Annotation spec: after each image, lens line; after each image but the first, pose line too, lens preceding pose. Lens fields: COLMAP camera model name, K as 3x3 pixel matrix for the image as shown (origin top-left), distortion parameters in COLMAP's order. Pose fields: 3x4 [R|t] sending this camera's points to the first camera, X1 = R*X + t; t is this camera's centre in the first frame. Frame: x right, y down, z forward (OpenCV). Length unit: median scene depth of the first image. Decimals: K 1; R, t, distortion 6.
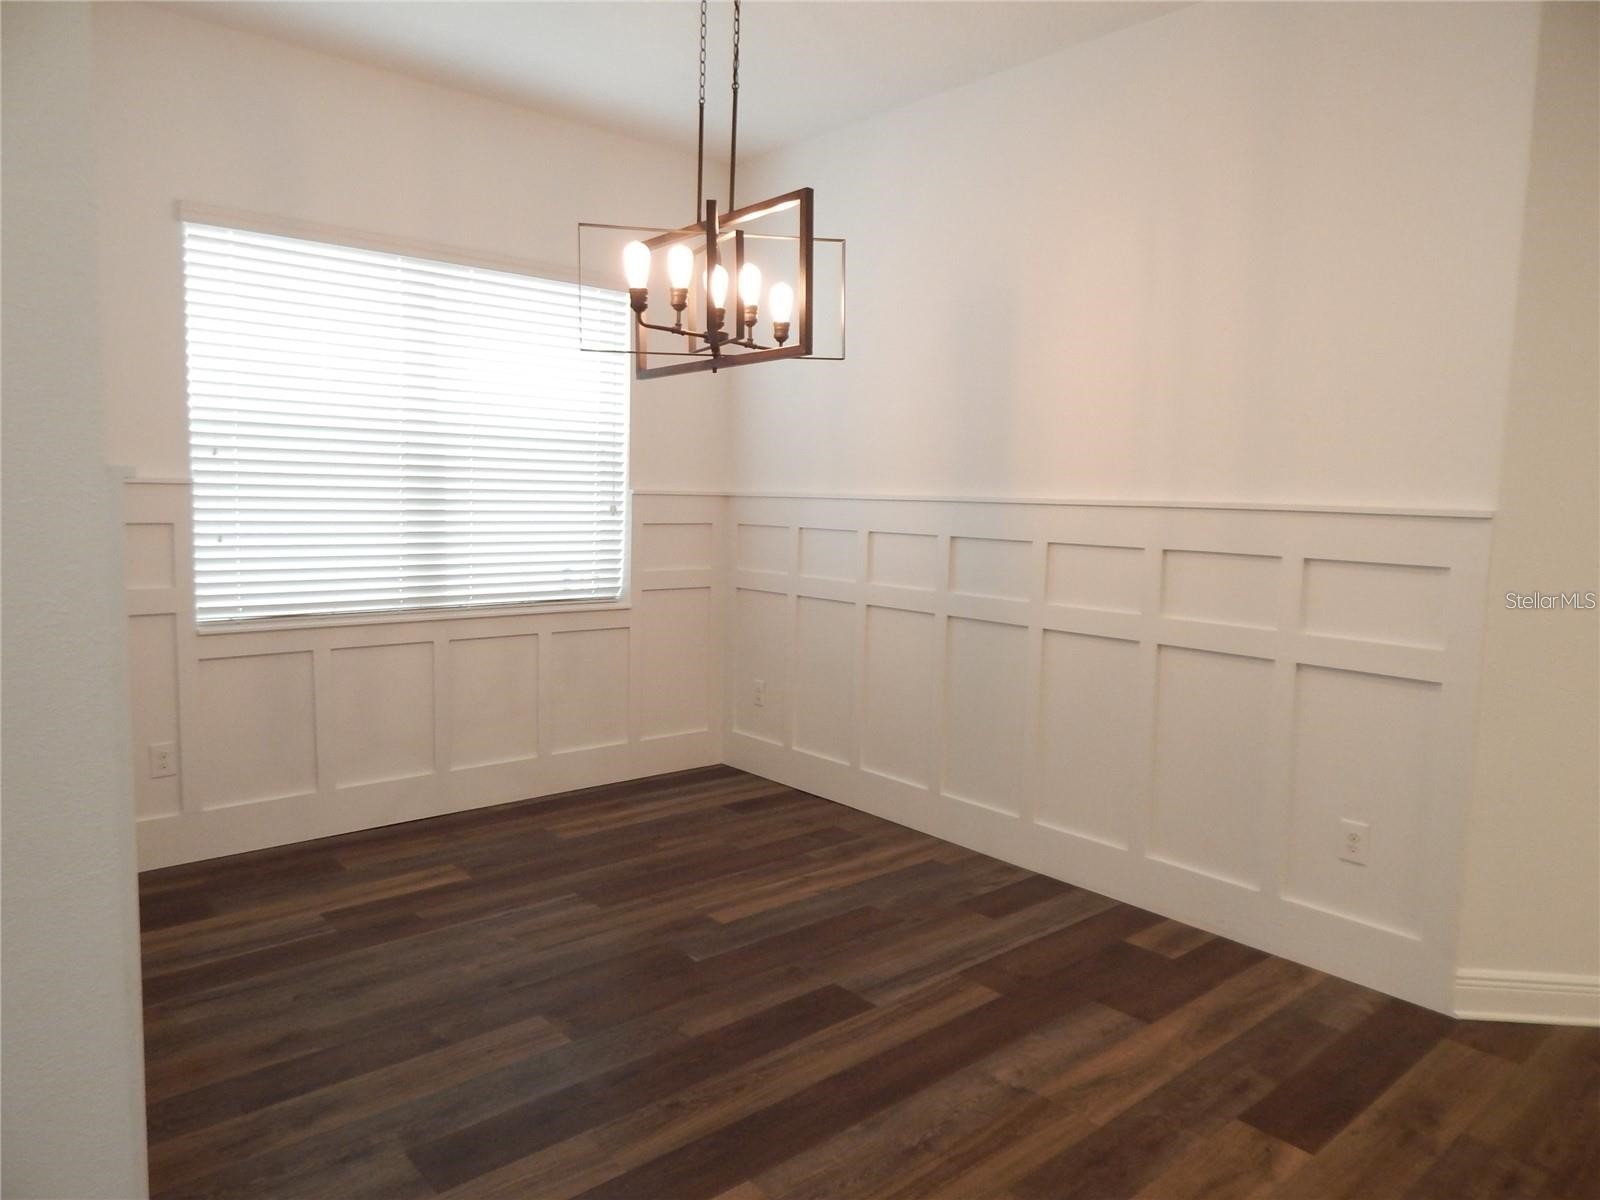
lens RADIAL K [[1063.6, 0, 805.1], [0, 1063.6, 597.0], [0, 0, 1]] dist [0.024972, -0.003947]
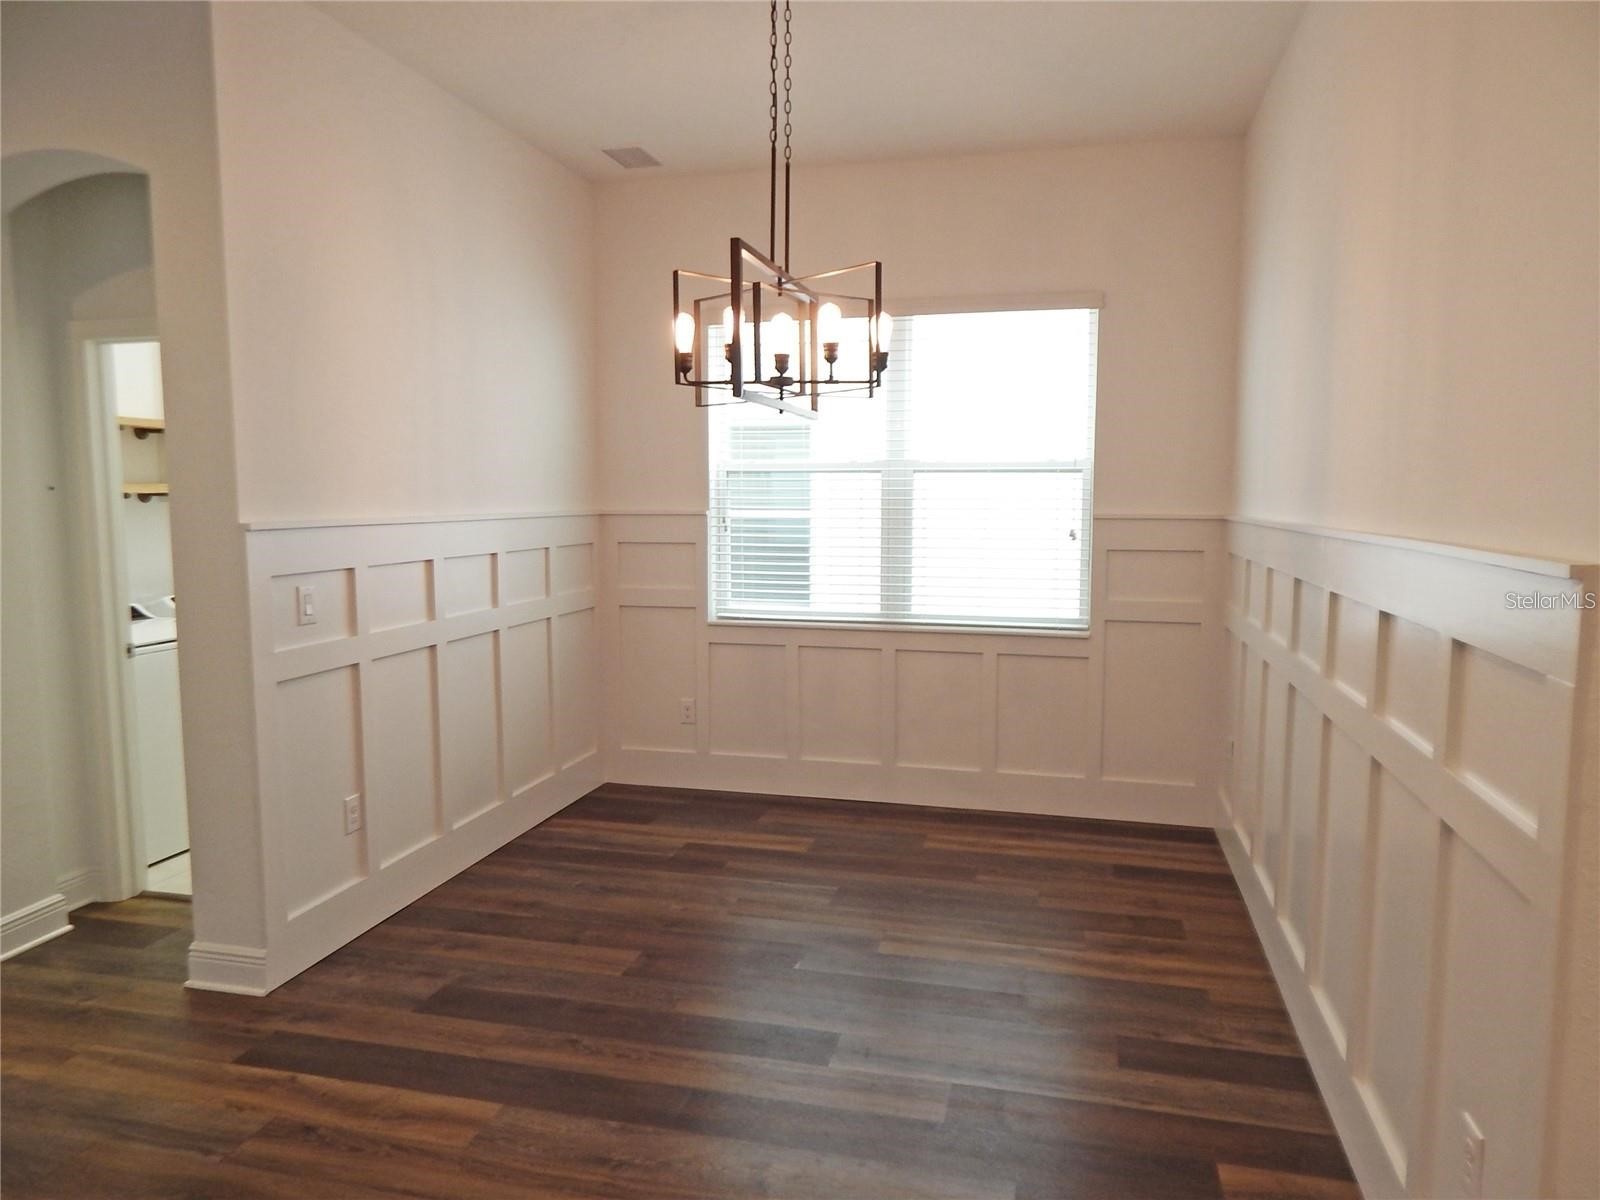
lens RADIAL K [[1063.6, 0, 805.1], [0, 1063.6, 597.0], [0, 0, 1]] dist [0.024972, -0.003947]
pose [[0.578400, 0.061933, -0.813399, 0.614177], [-0.068868, 0.997261, 0.026961, -0.045824], [0.812841, 0.040422, 0.581081, 0.311770]]
